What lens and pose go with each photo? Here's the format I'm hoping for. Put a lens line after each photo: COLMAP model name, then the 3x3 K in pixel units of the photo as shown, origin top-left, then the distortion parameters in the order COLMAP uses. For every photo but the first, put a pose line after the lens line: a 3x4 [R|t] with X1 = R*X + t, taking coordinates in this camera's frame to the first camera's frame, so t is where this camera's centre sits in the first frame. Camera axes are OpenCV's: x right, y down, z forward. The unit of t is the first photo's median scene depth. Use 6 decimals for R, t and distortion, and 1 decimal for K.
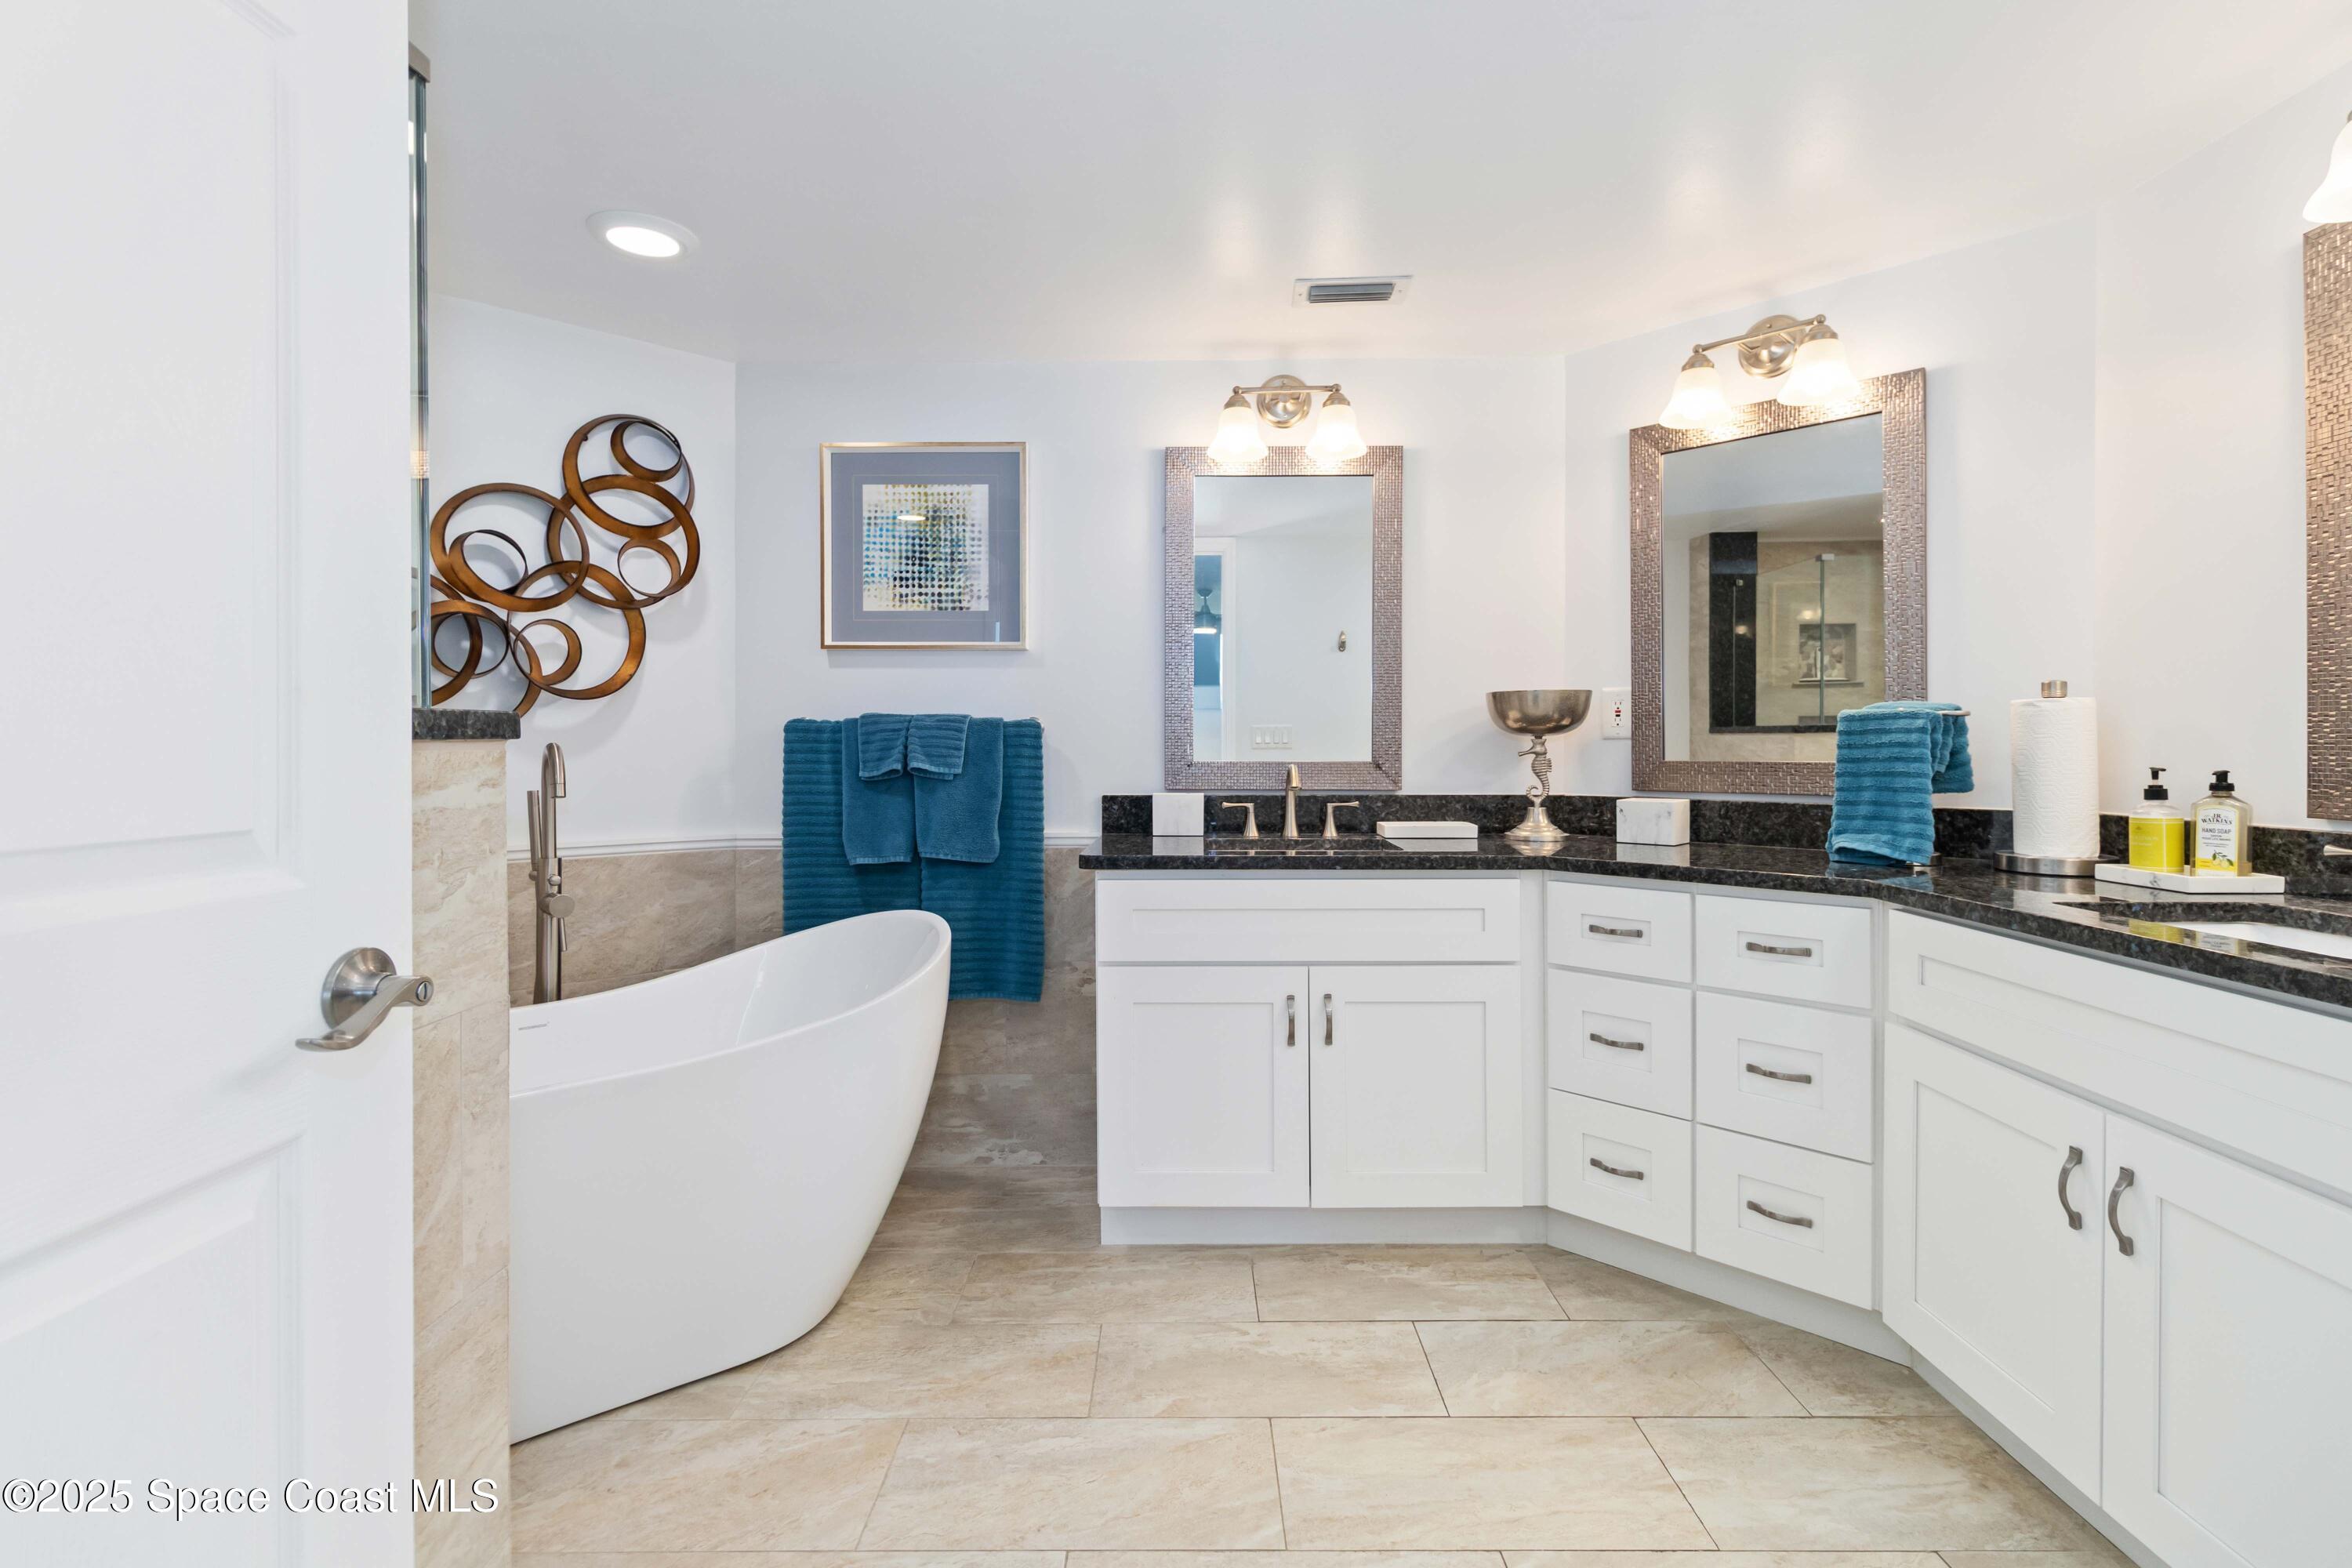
lens RADIAL K [[1103.3, 0, 1180.9], [0, 1103.3, 740.0], [0, 0, 1]] dist [0.000140, 0.000099]
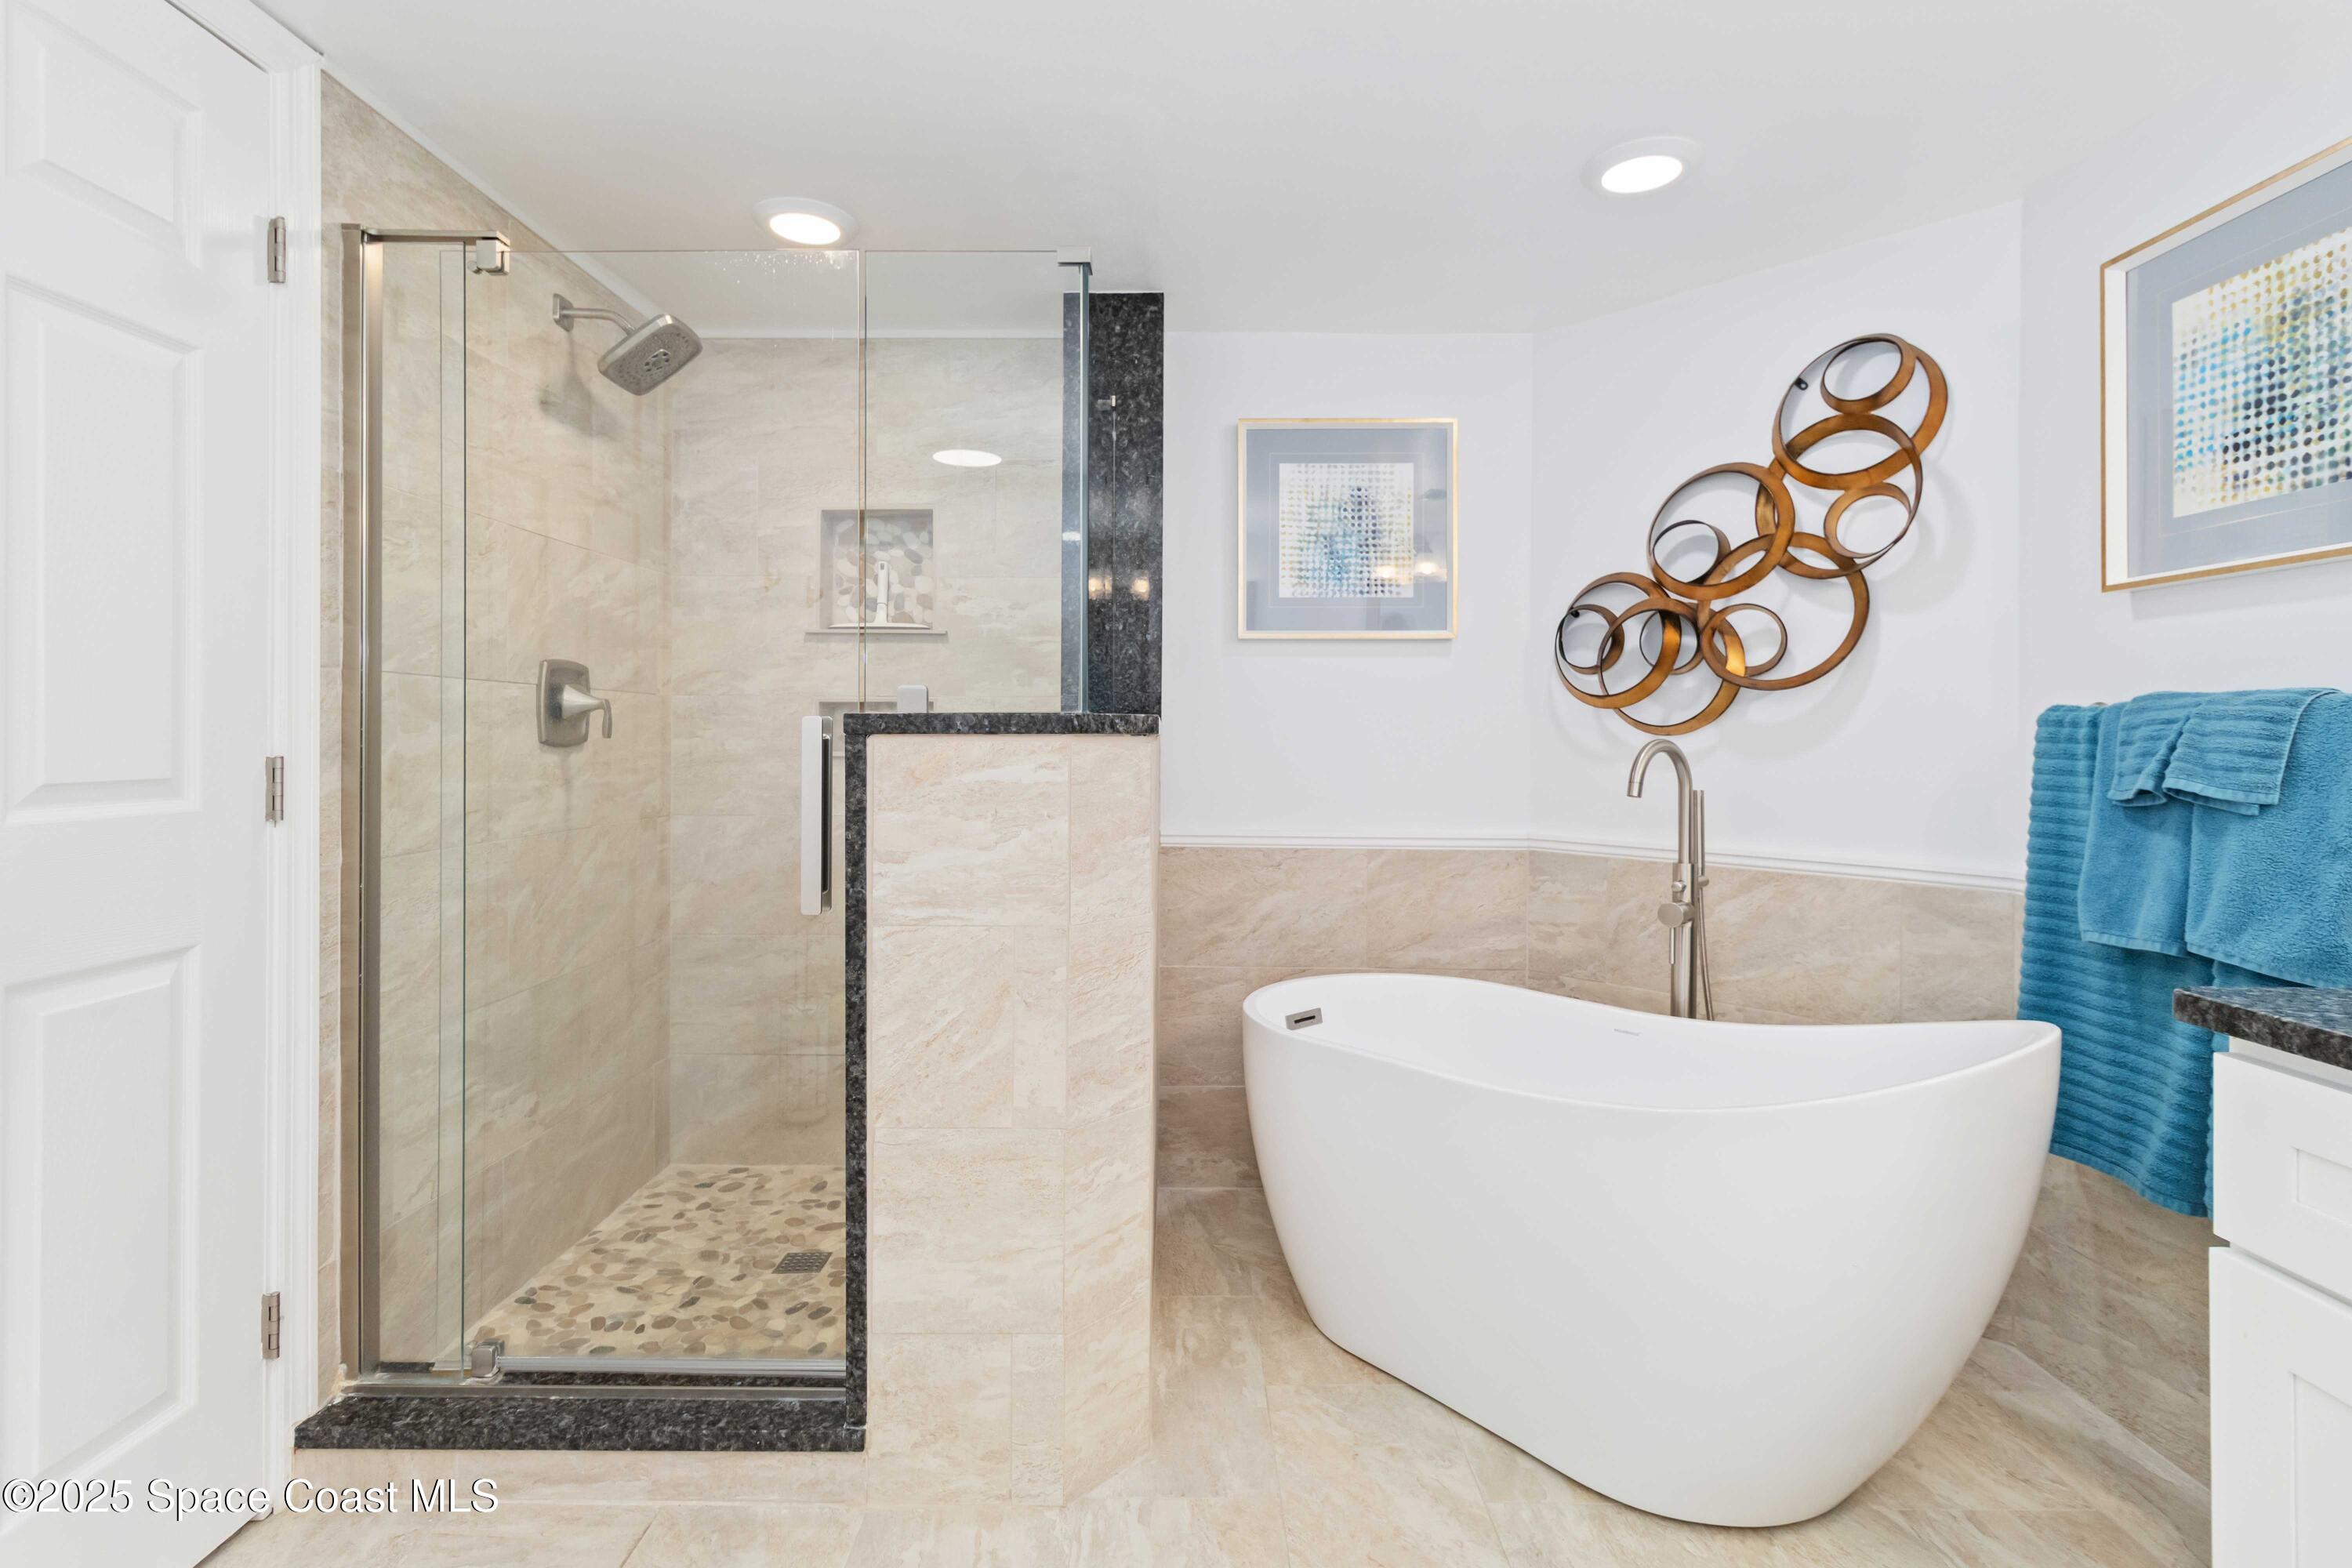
lens RADIAL K [[1103.3, 0, 1180.9], [0, 1103.3, 740.0], [0, 0, 1]] dist [0.000140, 0.000099]
pose [[0.005675, 0.003986, -0.999976, 0.336156], [-0.003770, 0.999985, 0.003964, 0.000550], [0.999977, 0.003748, 0.005690, 0.531399]]
